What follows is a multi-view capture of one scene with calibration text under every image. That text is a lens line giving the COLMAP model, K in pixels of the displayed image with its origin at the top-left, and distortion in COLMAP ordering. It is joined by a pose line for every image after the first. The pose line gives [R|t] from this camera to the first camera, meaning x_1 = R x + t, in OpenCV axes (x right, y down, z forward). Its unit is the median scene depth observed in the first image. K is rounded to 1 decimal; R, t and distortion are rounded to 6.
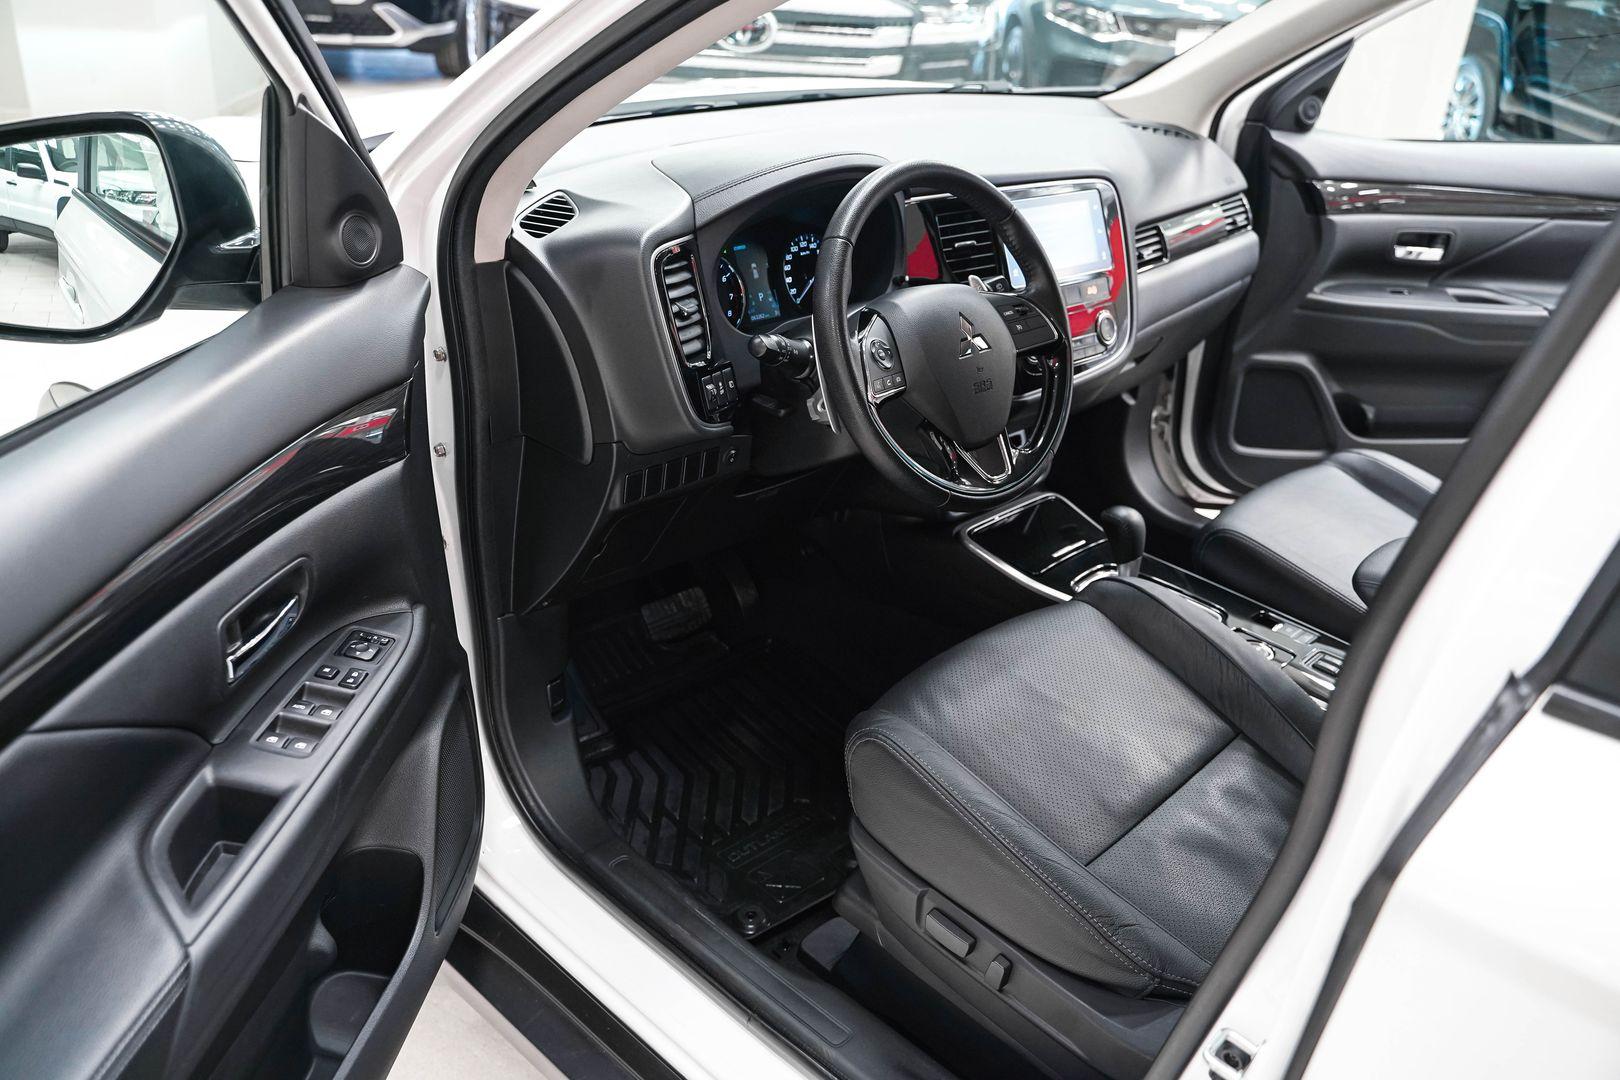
lens RADIAL K [[1342.4, 0, 806.0], [0, 1342.4, 537.9], [0, 0, 1]] dist [-0.117751, 0.099888]
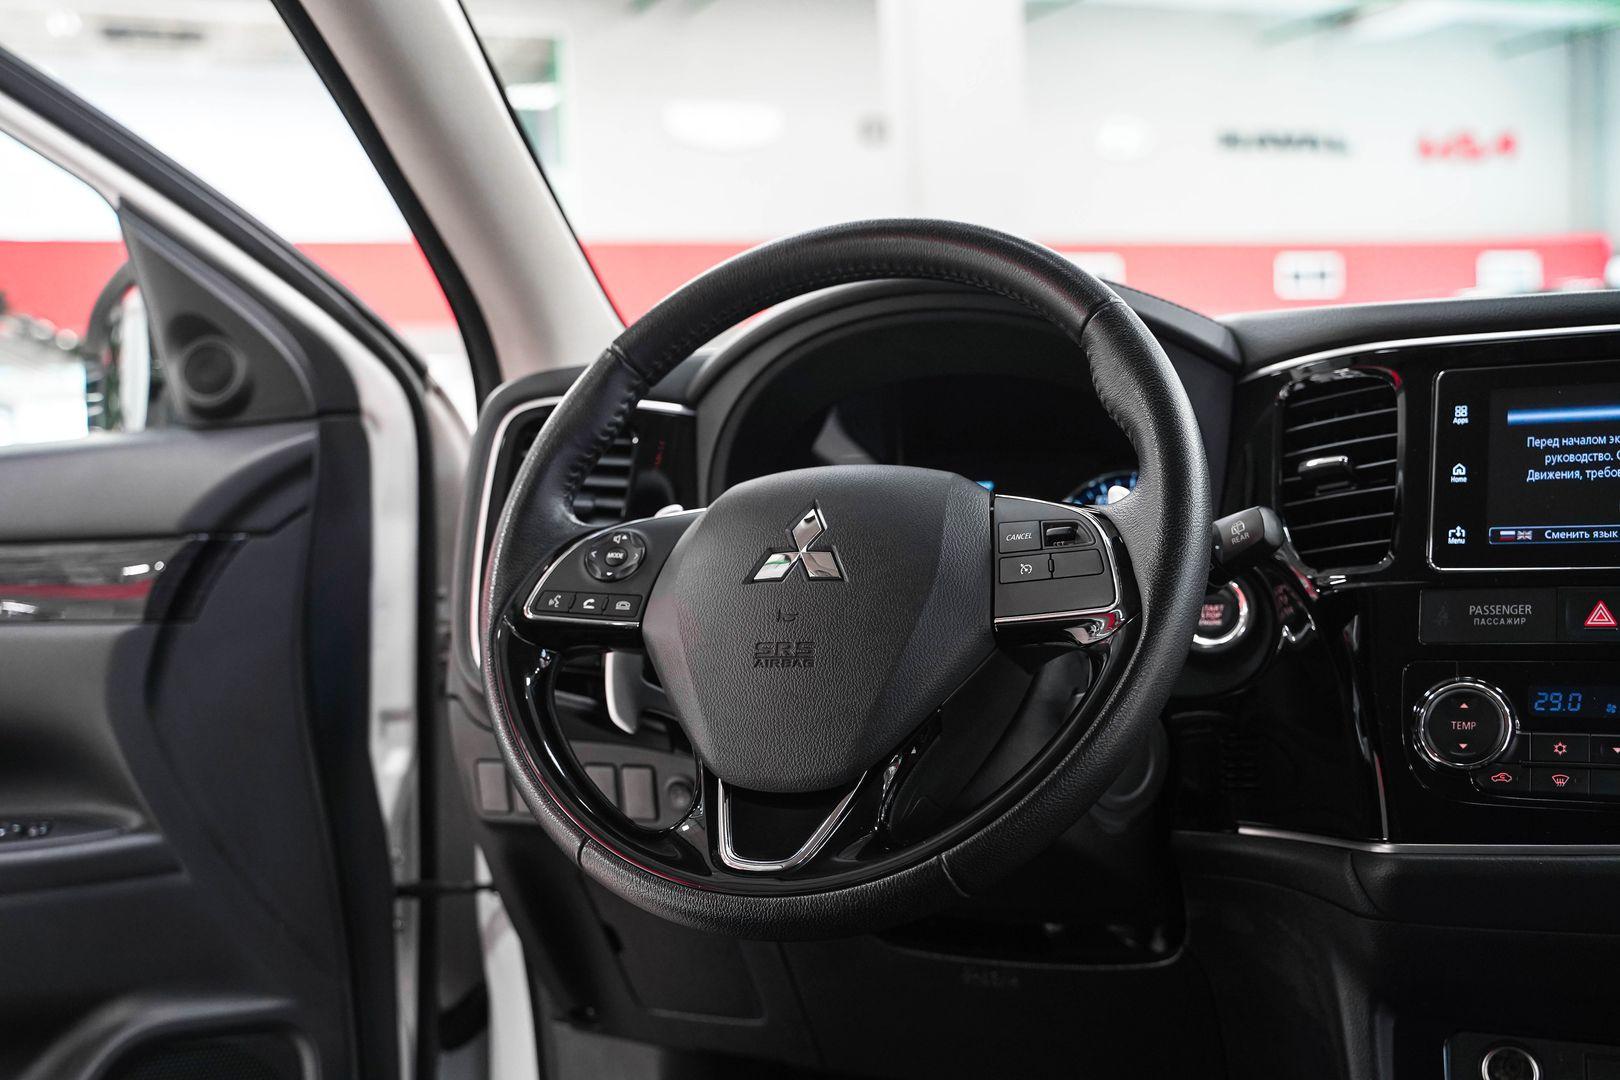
lens RADIAL K [[1869.0, 0, 807.5], [0, 1869.0, 525.9], [0, 0, 1]] dist [0.046918, 0.000000]
pose [[0.341152, -0.058009, -0.938217, 0.512389], [-0.360909, 0.913514, -0.187714, -0.026342], [0.867963, 0.402650, 0.290711, 0.573744]]
